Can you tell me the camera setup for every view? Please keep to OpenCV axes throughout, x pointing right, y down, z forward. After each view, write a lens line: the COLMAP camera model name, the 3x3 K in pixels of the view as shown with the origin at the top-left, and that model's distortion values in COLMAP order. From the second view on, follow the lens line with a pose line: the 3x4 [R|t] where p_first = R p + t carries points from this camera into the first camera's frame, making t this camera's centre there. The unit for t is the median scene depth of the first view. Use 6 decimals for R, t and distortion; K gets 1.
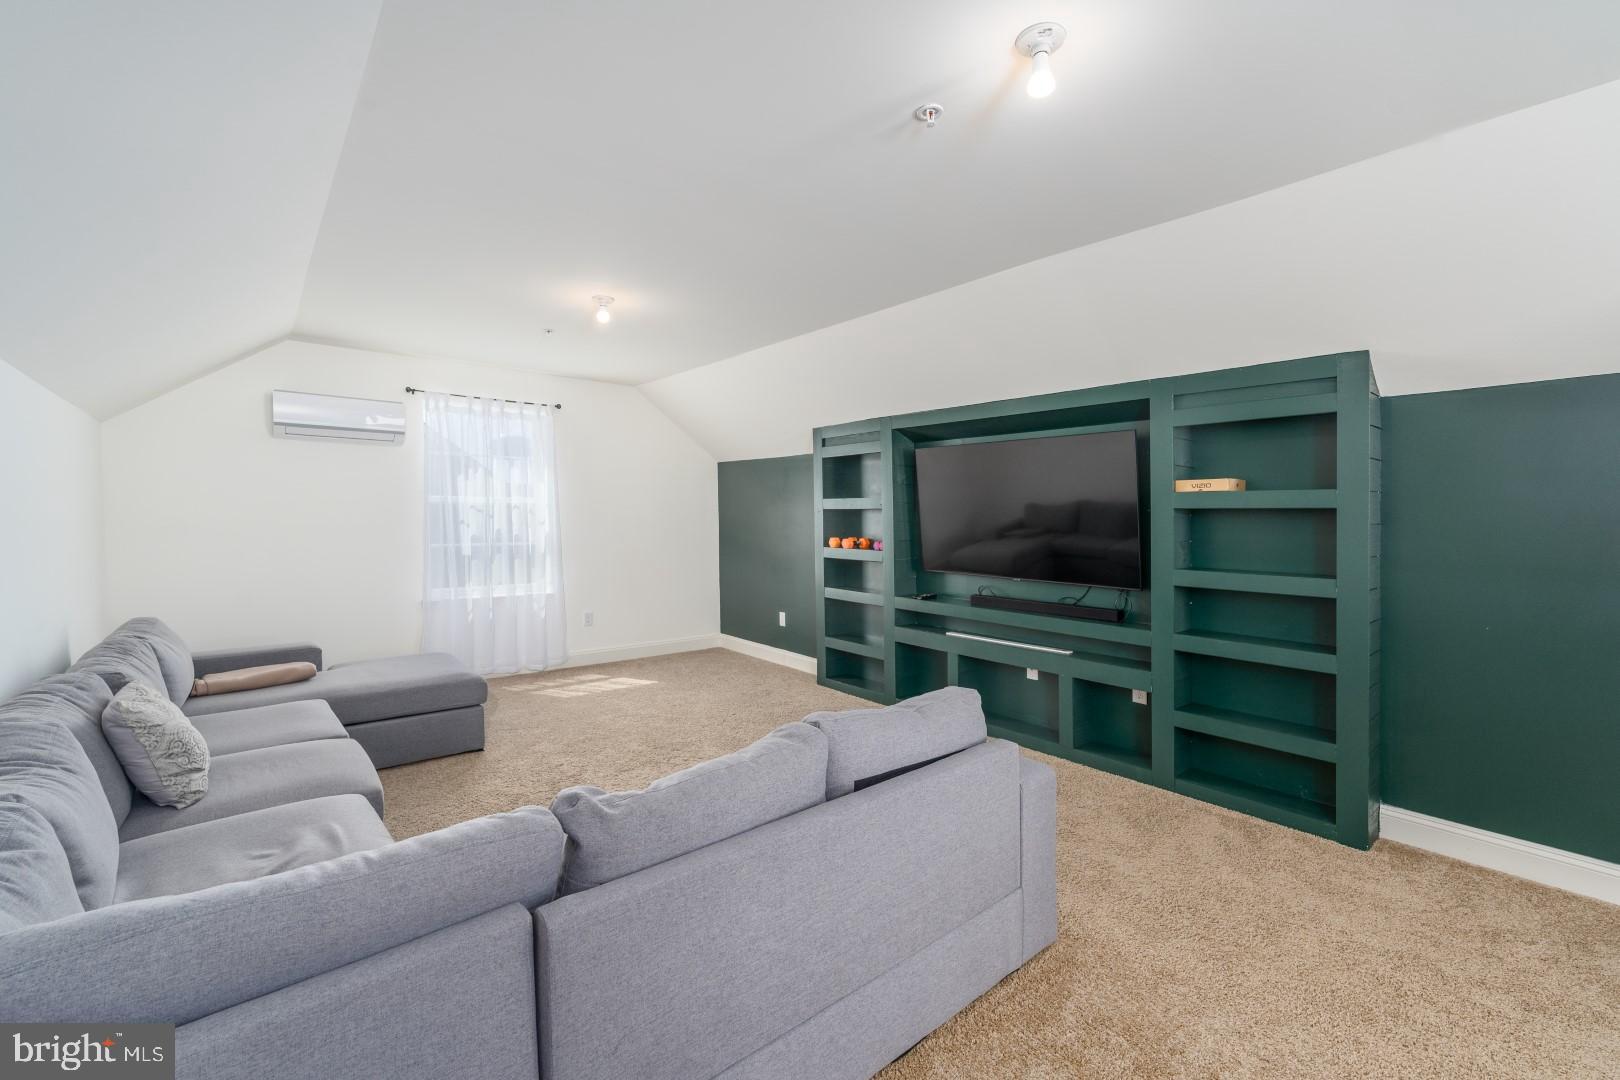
lens RADIAL K [[669.4, 0, 810.0], [0, 669.4, 540.0], [0, 0, 1]] dist [0.018675, 0.000077]
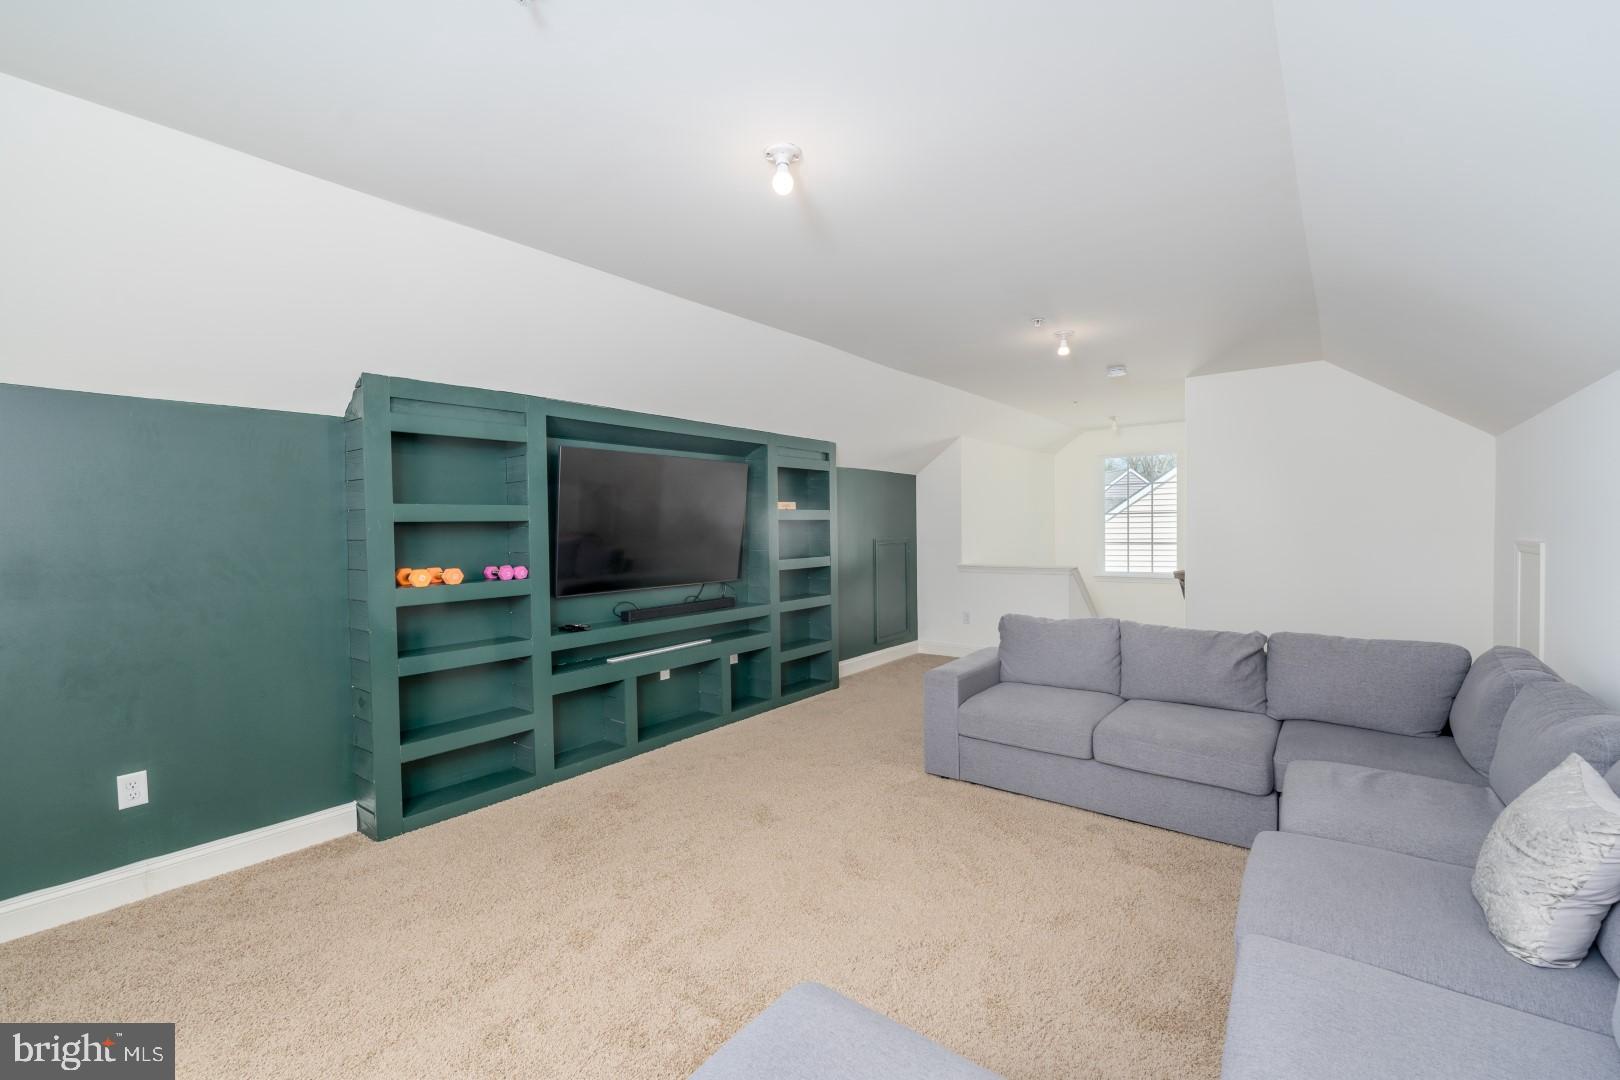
lens RADIAL K [[669.4, 0, 810.0], [0, 669.4, 540.0], [0, 0, 1]] dist [0.018675, 0.000077]
pose [[-0.174193, -0.014937, 0.984598, -0.856599], [0.064433, 0.997569, 0.026533, -0.032020], [-0.982601, 0.068063, -0.172807, 1.063343]]
